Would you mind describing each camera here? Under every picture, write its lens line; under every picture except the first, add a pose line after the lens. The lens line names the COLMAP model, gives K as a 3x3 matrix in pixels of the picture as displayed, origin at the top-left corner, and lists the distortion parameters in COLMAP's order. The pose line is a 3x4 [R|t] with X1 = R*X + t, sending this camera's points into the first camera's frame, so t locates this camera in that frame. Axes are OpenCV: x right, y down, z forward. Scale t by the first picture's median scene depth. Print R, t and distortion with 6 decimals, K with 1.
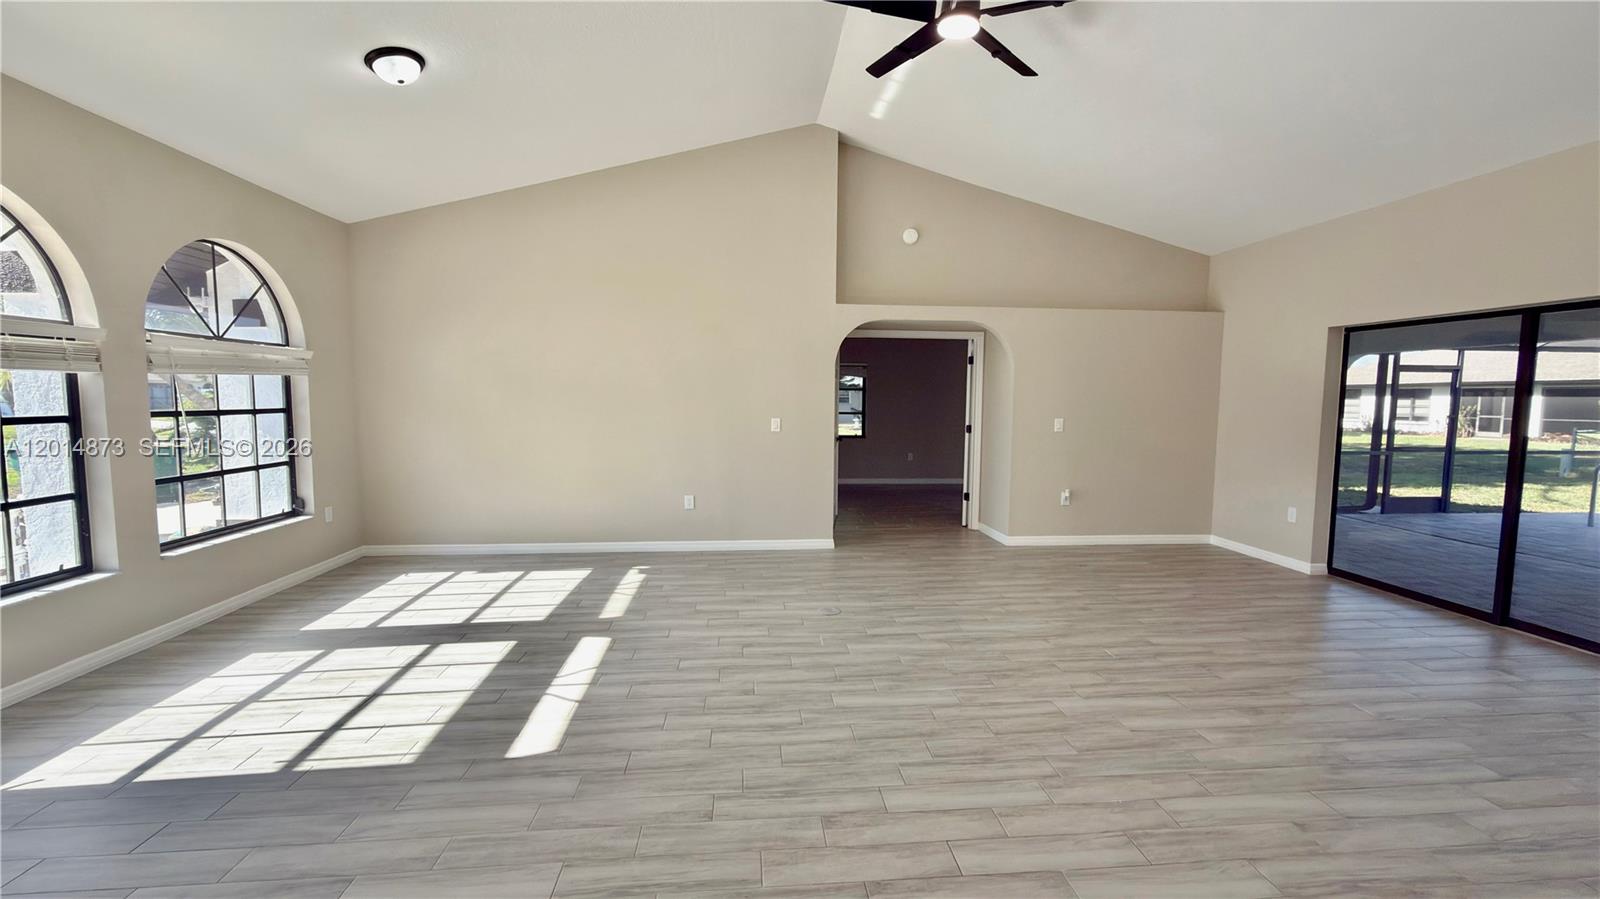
lens RADIAL K [[635.2, 0, 799.0], [0, 635.2, 447.0], [0, 0, 1]] dist [-0.000304, -0.000005]
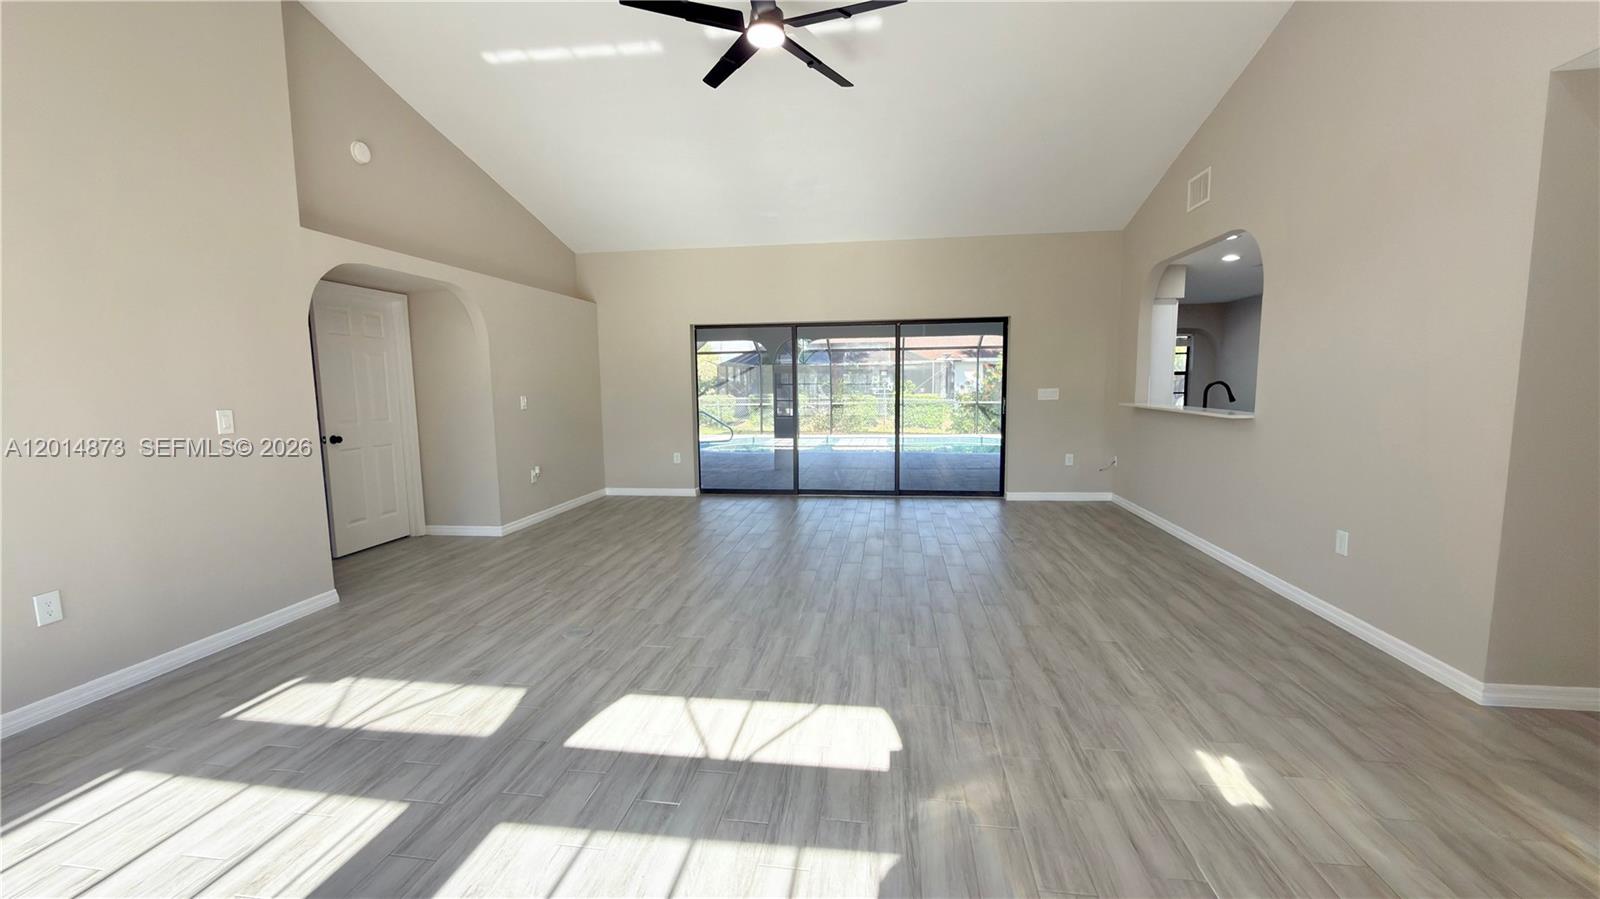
lens RADIAL K [[645.0, 0, 800.0], [0, 645.0, 449.5], [0, 0, 1]] dist [-0.001125, -0.000064]
pose [[0.240820, -0.116659, 0.963533, -0.651569], [0.095510, 0.990780, 0.096087, -0.024343], [-0.965859, 0.068887, 0.249742, 0.508319]]
